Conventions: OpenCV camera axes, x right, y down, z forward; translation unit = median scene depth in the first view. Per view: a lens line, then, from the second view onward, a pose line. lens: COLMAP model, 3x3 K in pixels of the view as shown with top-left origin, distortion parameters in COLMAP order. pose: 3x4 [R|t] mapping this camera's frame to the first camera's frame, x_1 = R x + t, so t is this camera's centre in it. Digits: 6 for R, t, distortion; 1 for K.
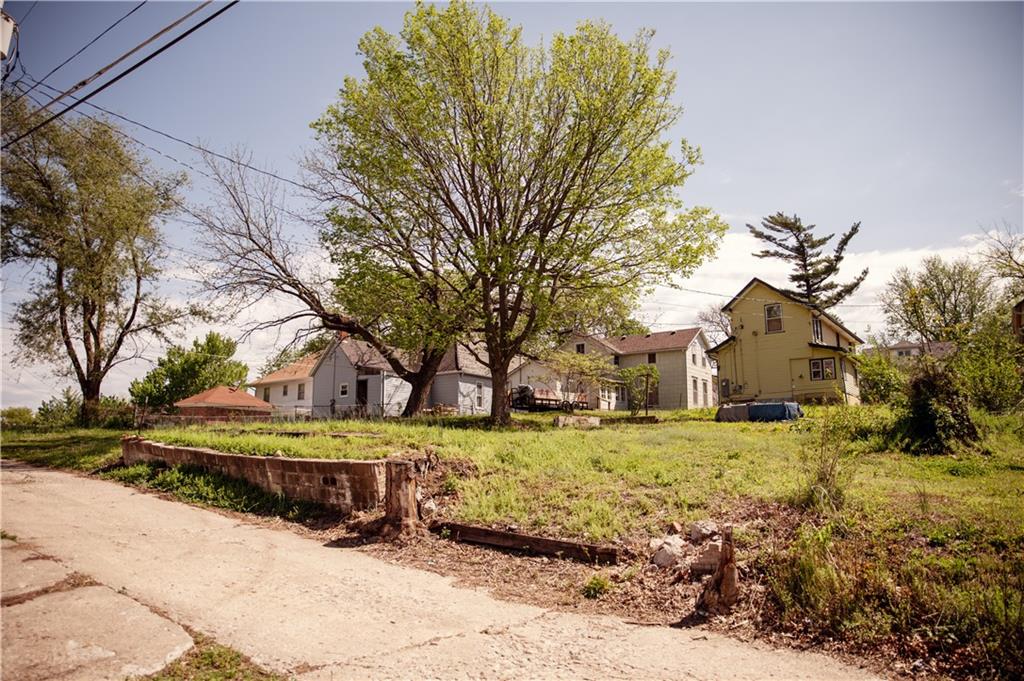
lens RADIAL K [[729.5, 0, 503.2], [0, 729.5, 342.3], [0, 0, 1]] dist [-0.136166, 0.112843]
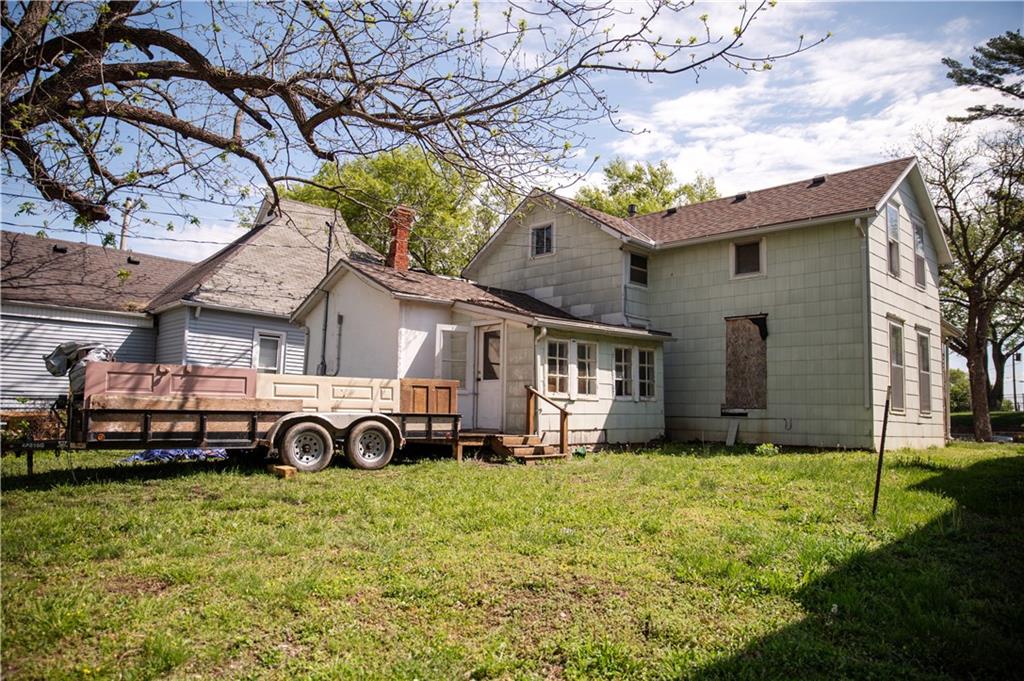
lens RADIAL K [[689.1, 0, 512.0], [0, 689.1, 340.5], [0, 0, 1]] dist [-0.130973, 0.092257]
pose [[0.985211, 0.005313, -0.171264, 0.097186], [0.005713, 0.997945, 0.063824, 0.023963], [0.171251, -0.063858, 0.983156, 0.434394]]
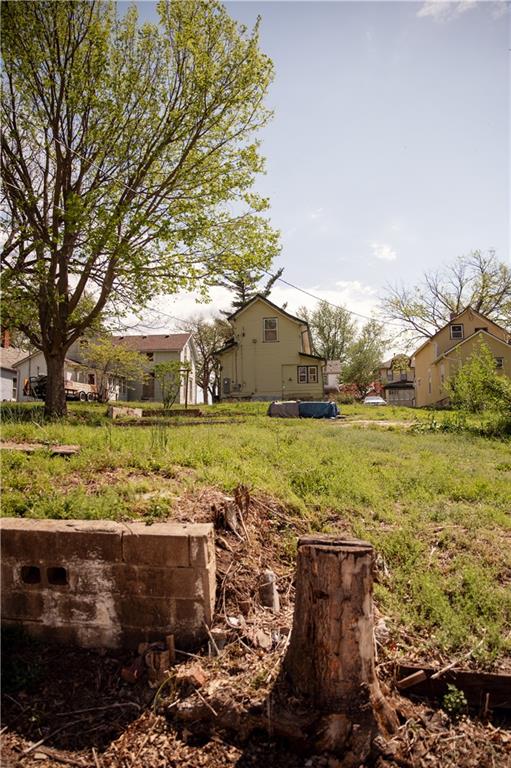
lens RADIAL K [[547.1, 0, 269.5], [0, 547.1, 407.2], [0, 0, 1]] dist [-0.136166, 0.112843]
pose [[0.859541, 0.022649, 0.510564, -0.042368], [-0.075867, 0.993603, 0.083646, 0.009245], [-0.505404, -0.110632, 0.855761, 0.101535]]
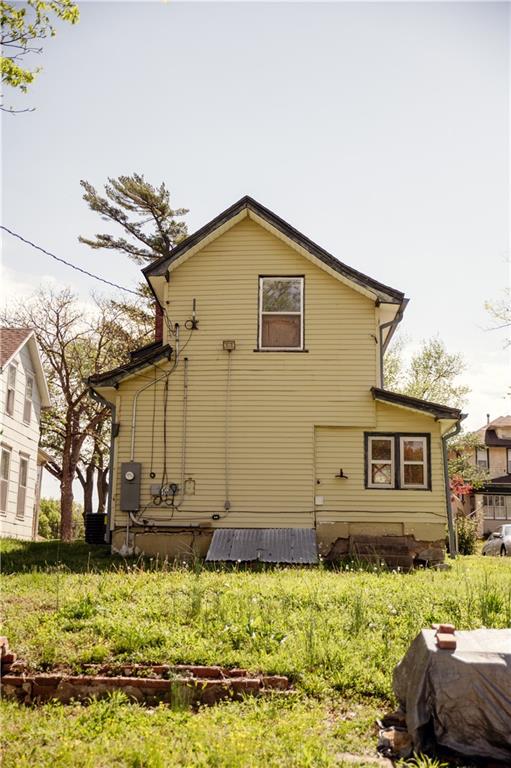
lens RADIAL K [[987.2, 0, 255.5], [0, 987.2, 384.0], [0, 0, 1]] dist [0.014194, 0.002149]
pose [[0.822687, 0.125586, 0.554450, 0.041923], [-0.119888, 0.991687, -0.046734, 0.014250], [-0.555710, -0.028025, 0.830904, 0.284105]]
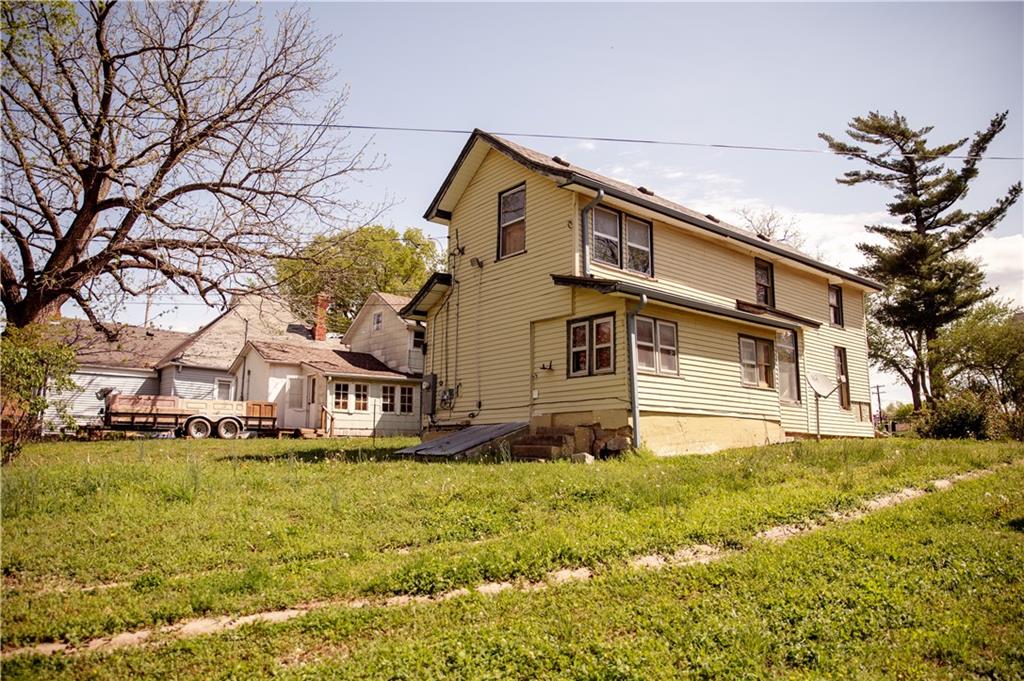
lens RADIAL K [[725.7, 0, 519.3], [0, 725.7, 343.7], [0, 0, 1]] dist [-0.138918, 0.108765]
pose [[0.969021, -0.023535, -0.245855, 0.235293], [0.028273, 0.999476, 0.015758, 0.013851], [0.245356, -0.022221, 0.969178, 0.299564]]
